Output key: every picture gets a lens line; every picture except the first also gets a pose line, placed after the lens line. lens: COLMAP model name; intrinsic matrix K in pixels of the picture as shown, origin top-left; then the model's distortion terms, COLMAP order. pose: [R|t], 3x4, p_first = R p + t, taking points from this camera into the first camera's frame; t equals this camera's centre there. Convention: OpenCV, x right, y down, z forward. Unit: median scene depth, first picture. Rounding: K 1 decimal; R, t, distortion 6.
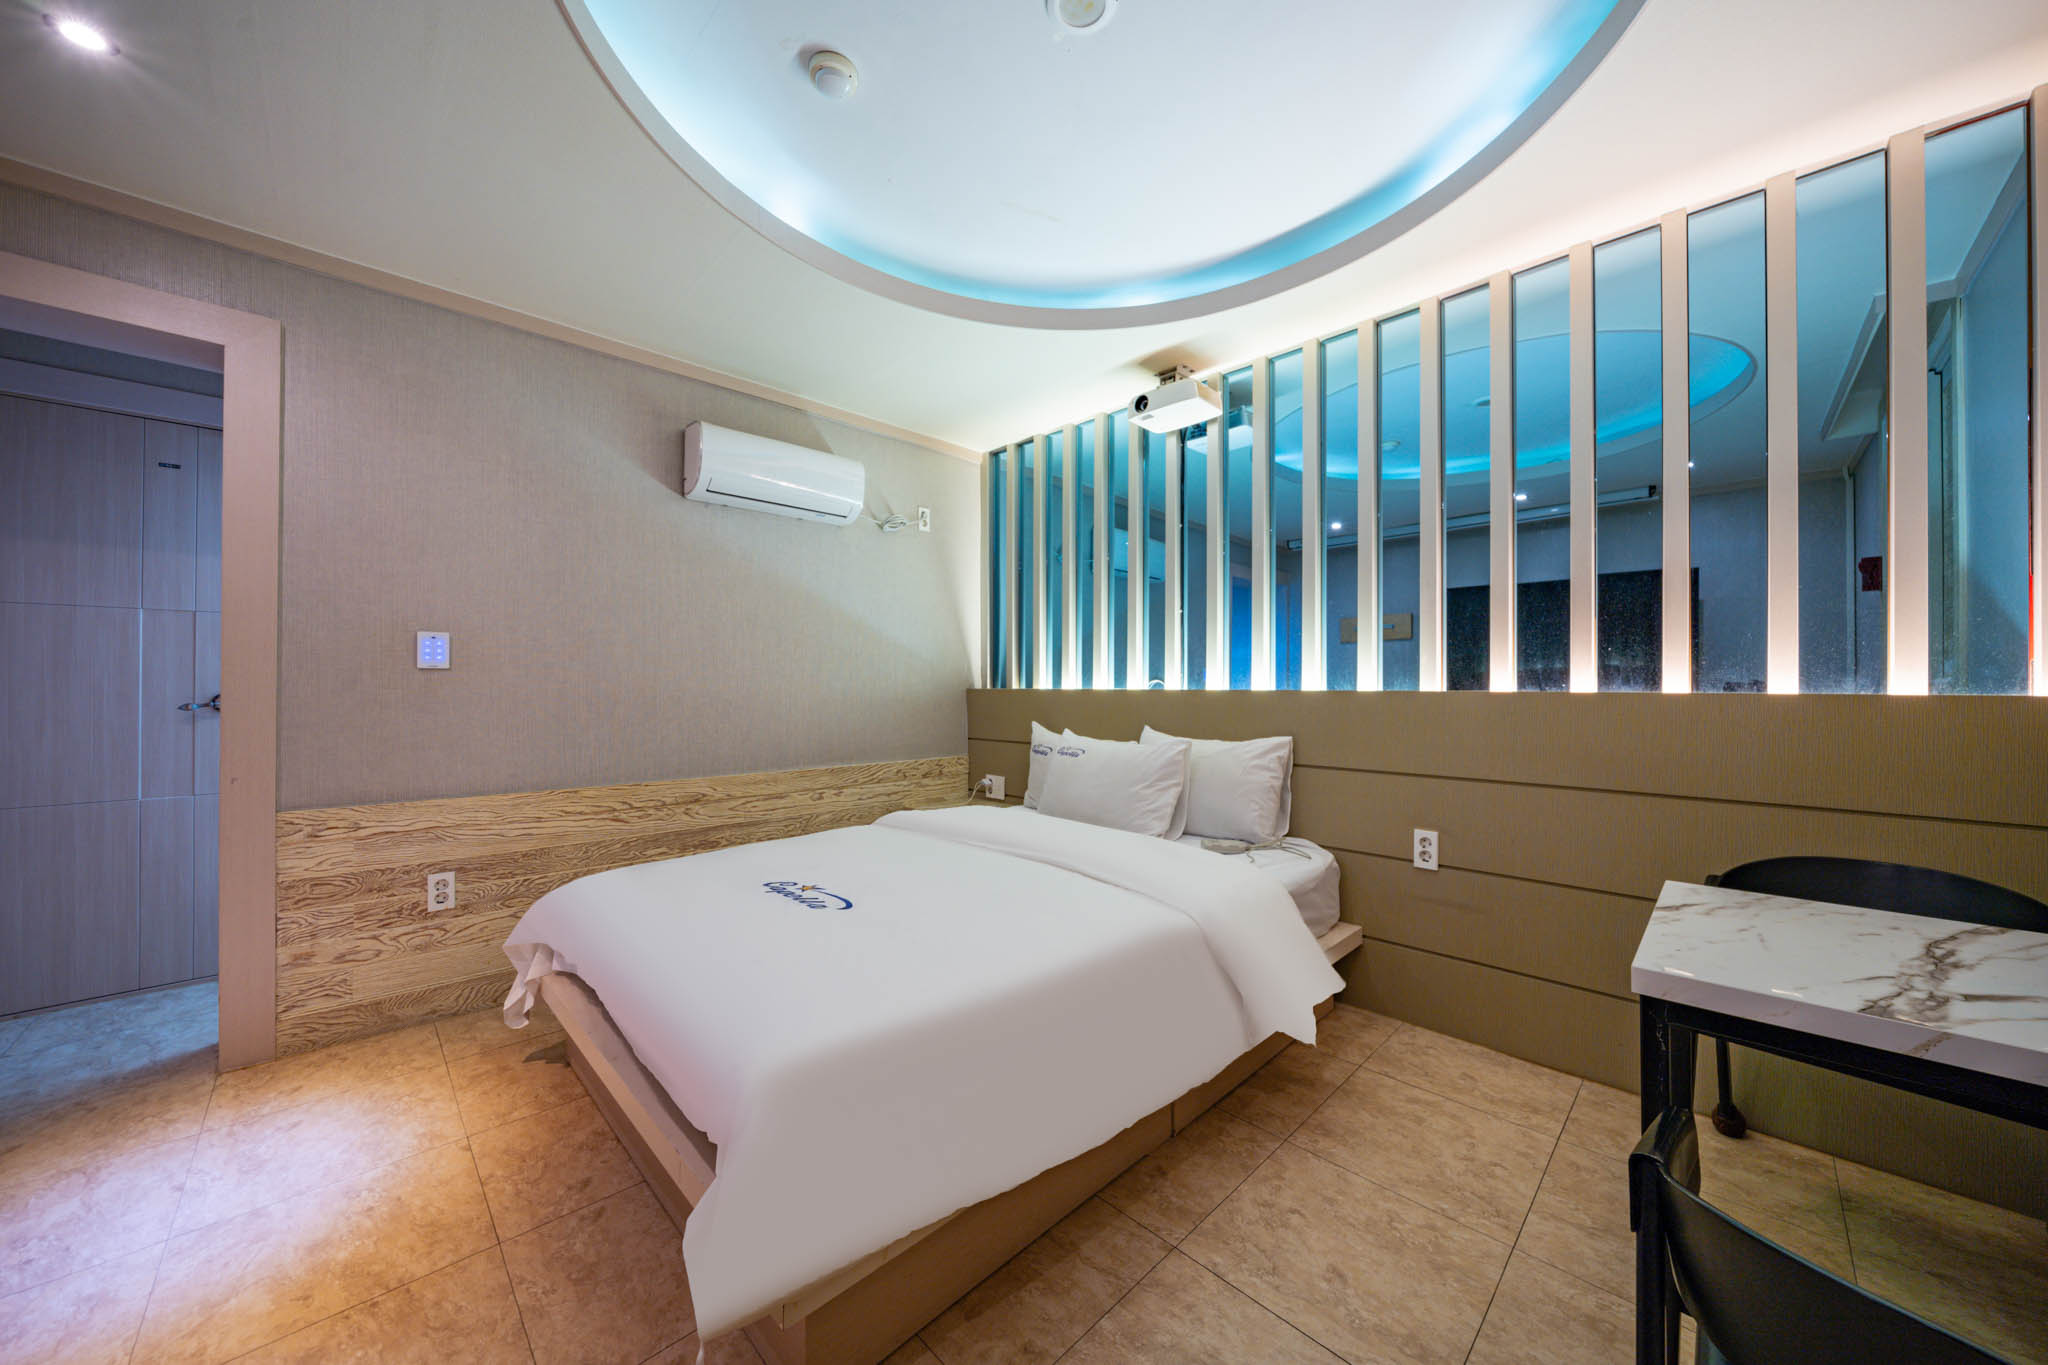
lens RADIAL K [[701.2, 0, 1024.0], [0, 701.2, 682.5], [0, 0, 1]] dist [-0.002558, -0.000238]
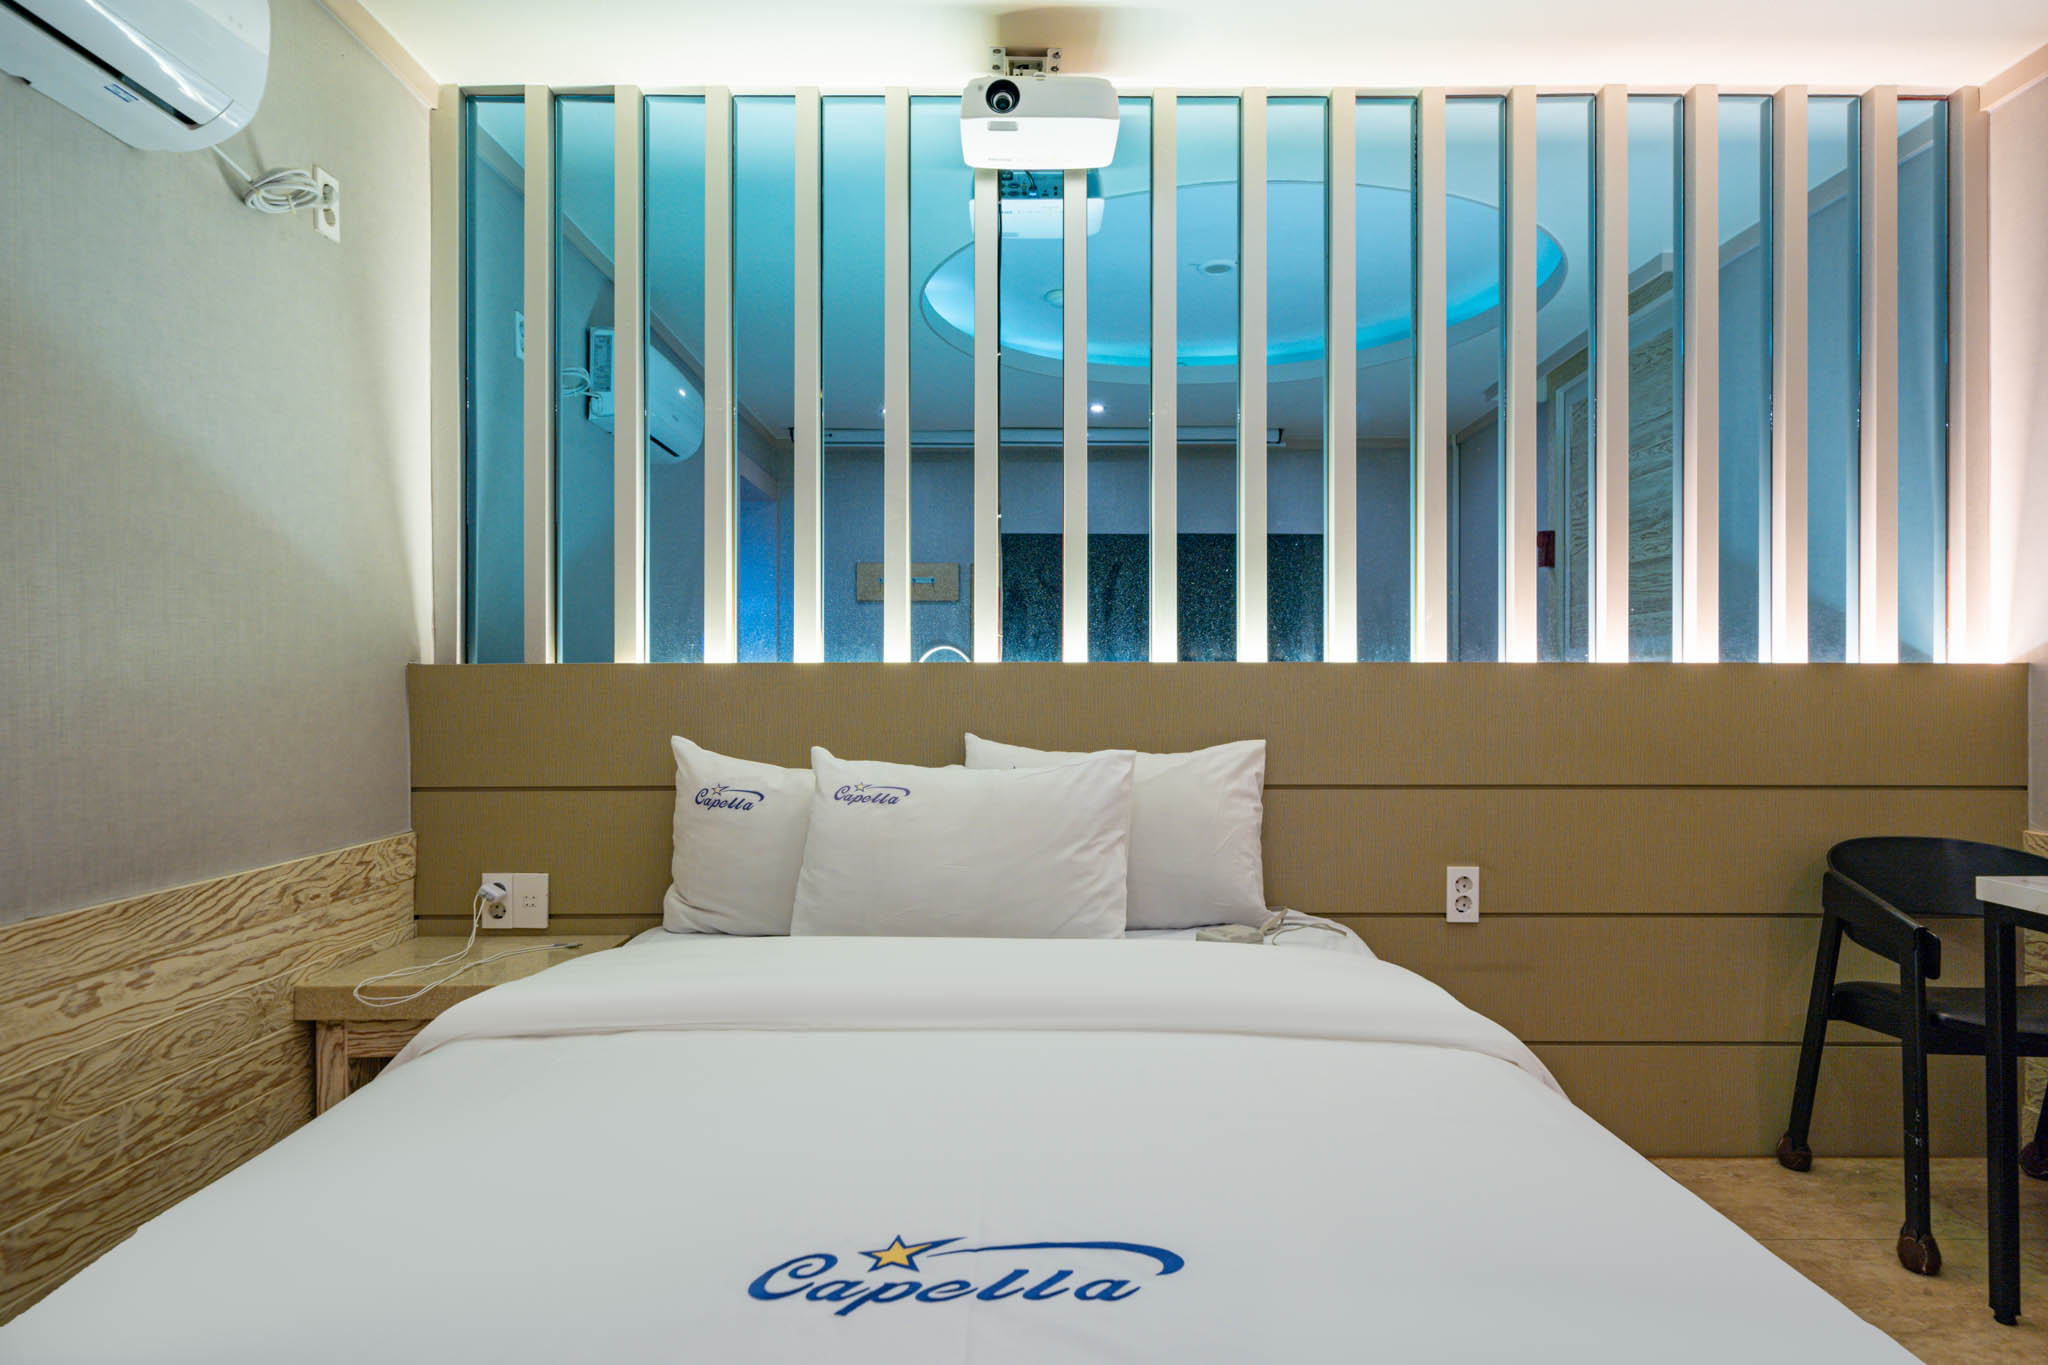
lens RADIAL K [[1182.3, 0, 1024.0], [0, 1182.3, 682.5], [0, 0, 1]] dist [0.001401, -0.002485]
pose [[0.705176, -0.003187, 0.709025, -0.369516], [-0.001895, 0.999978, 0.006380, 0.017049], [-0.709030, -0.005843, 0.705154, 0.332312]]
